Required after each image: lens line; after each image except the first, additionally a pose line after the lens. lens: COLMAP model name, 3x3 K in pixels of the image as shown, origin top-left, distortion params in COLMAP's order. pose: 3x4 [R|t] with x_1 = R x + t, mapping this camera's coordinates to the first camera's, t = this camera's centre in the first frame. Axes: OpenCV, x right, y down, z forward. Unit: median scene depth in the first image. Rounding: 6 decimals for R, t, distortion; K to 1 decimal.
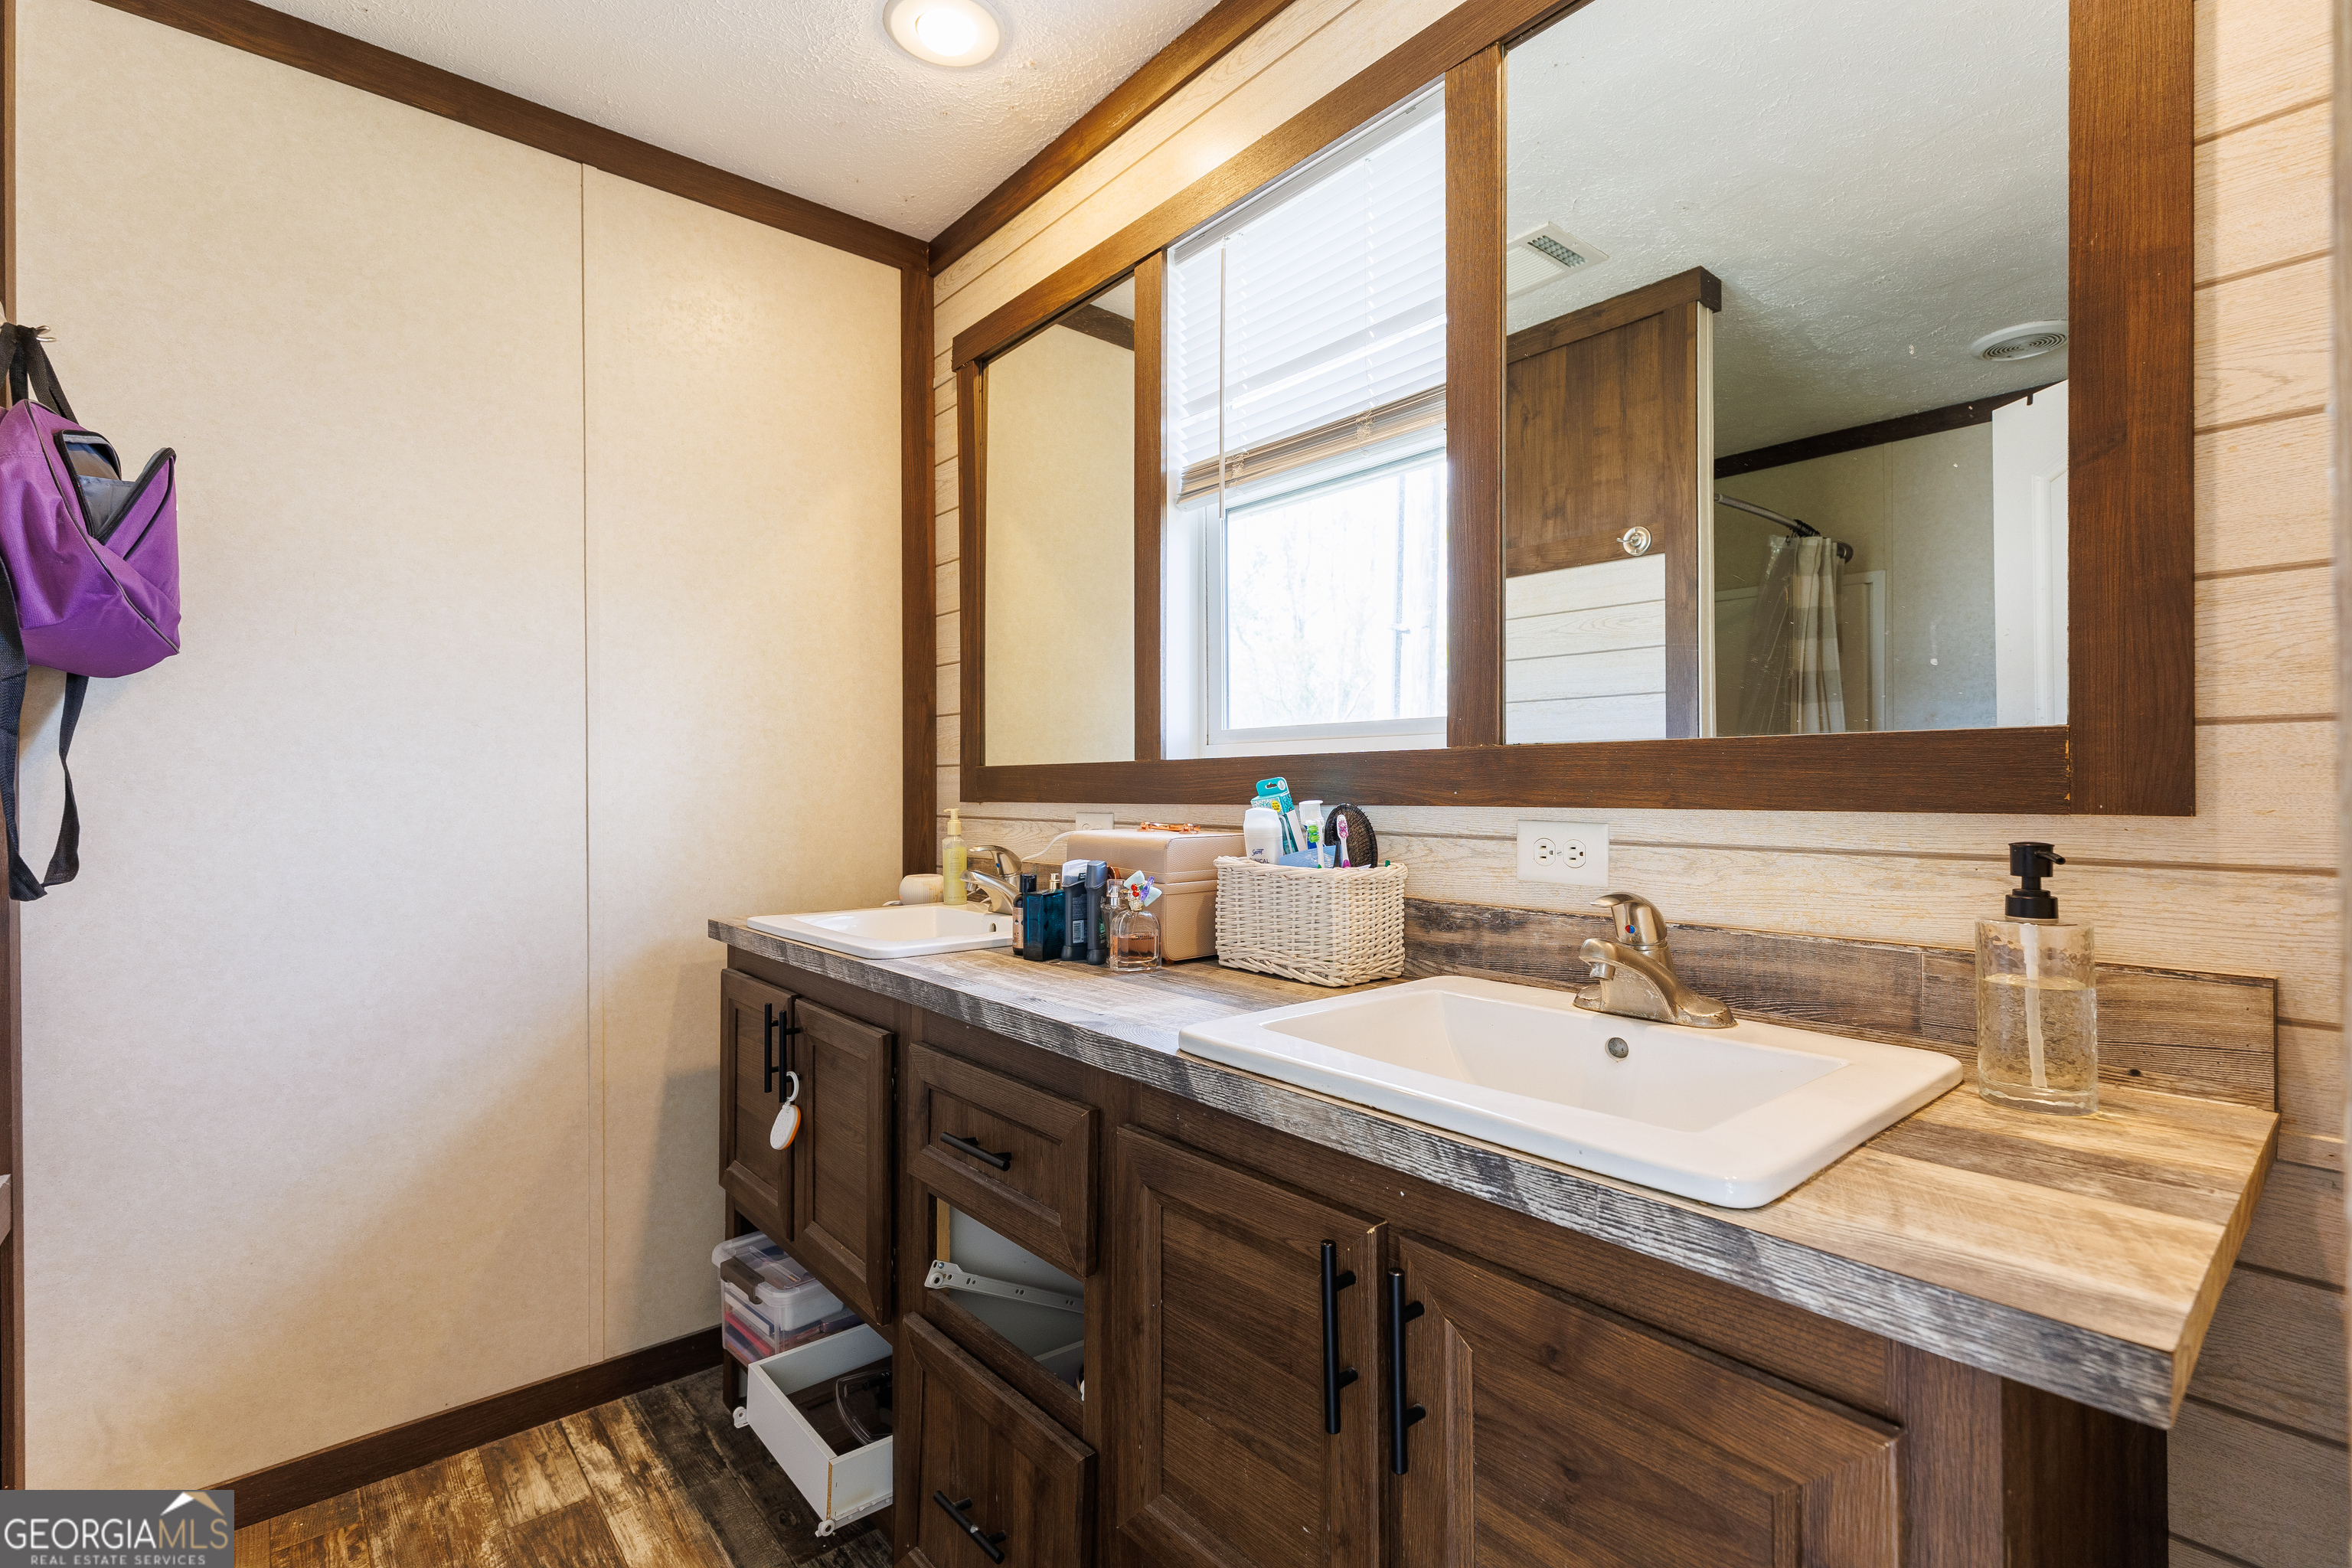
lens RADIAL K [[1071.2, 0, 1176.0], [0, 1071.2, 784.0], [0, 0, 1]] dist [0.011721, -0.001384]
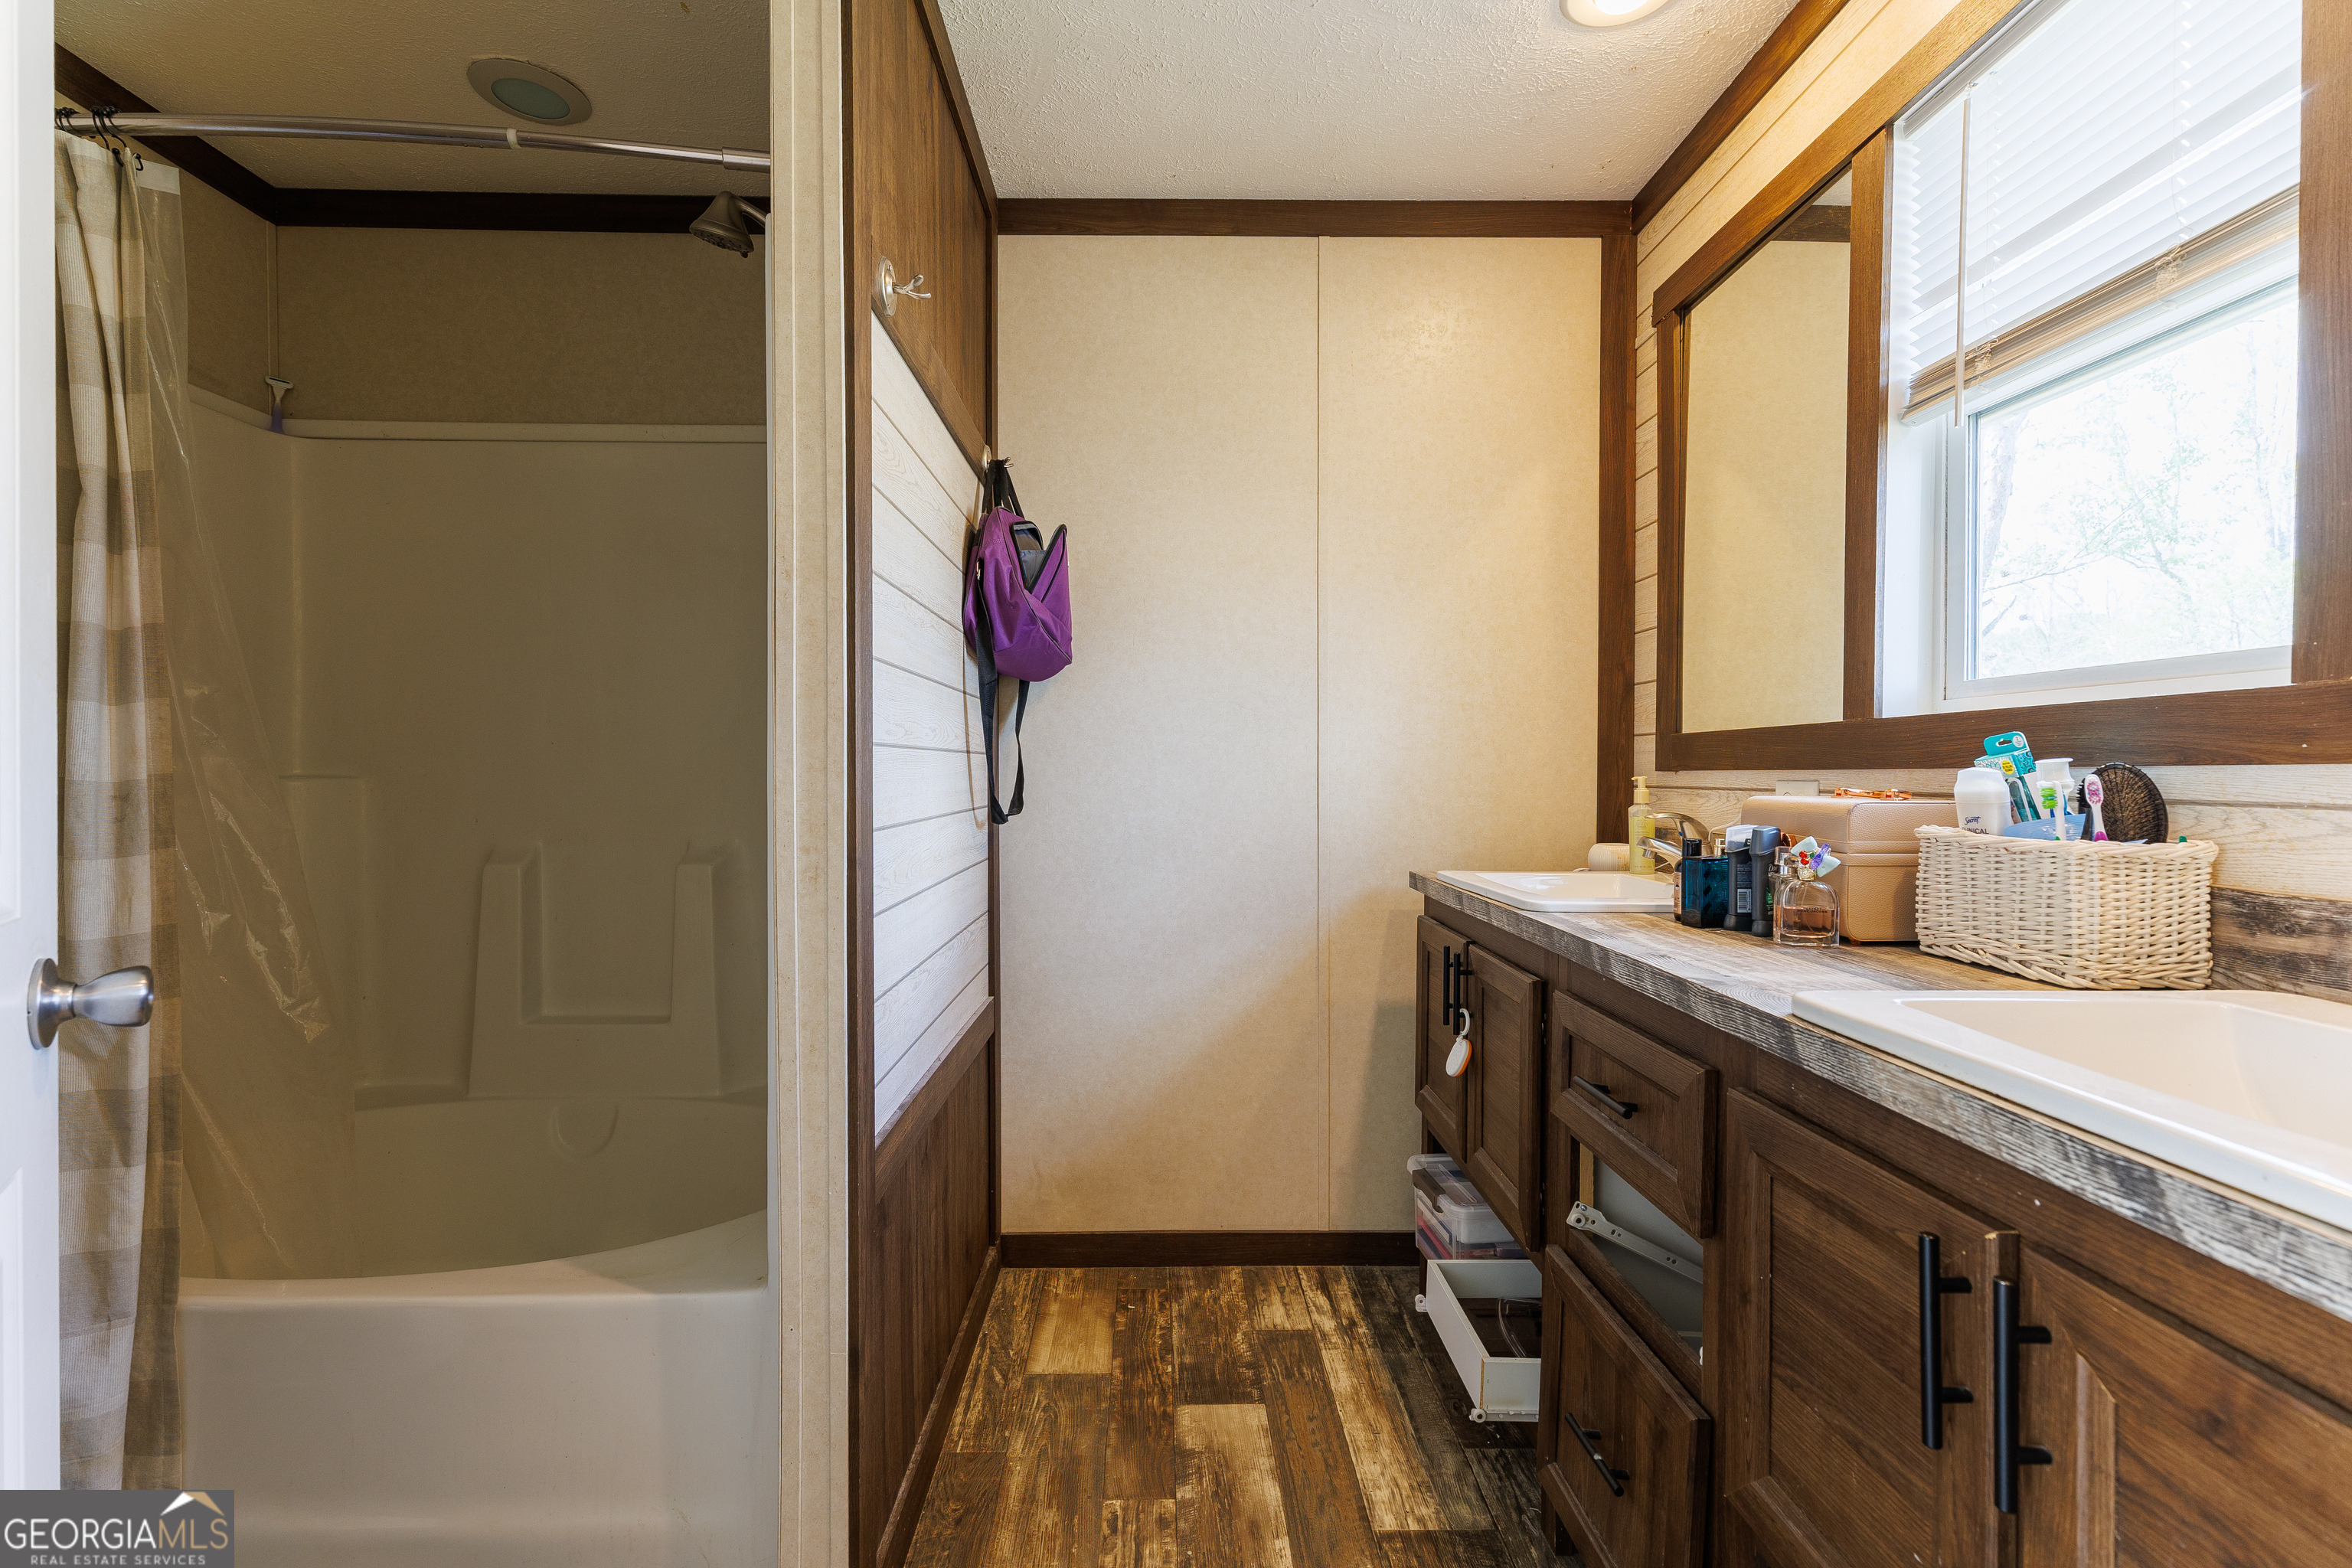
lens RADIAL K [[1071.2, 0, 1176.0], [0, 1071.2, 784.0], [0, 0, 1]] dist [0.011721, -0.001384]
pose [[0.774648, 0.011896, -0.632281, 0.123137], [-0.002842, 0.999878, 0.015329, 0.023240], [0.632386, -0.010077, 0.774588, -0.046812]]
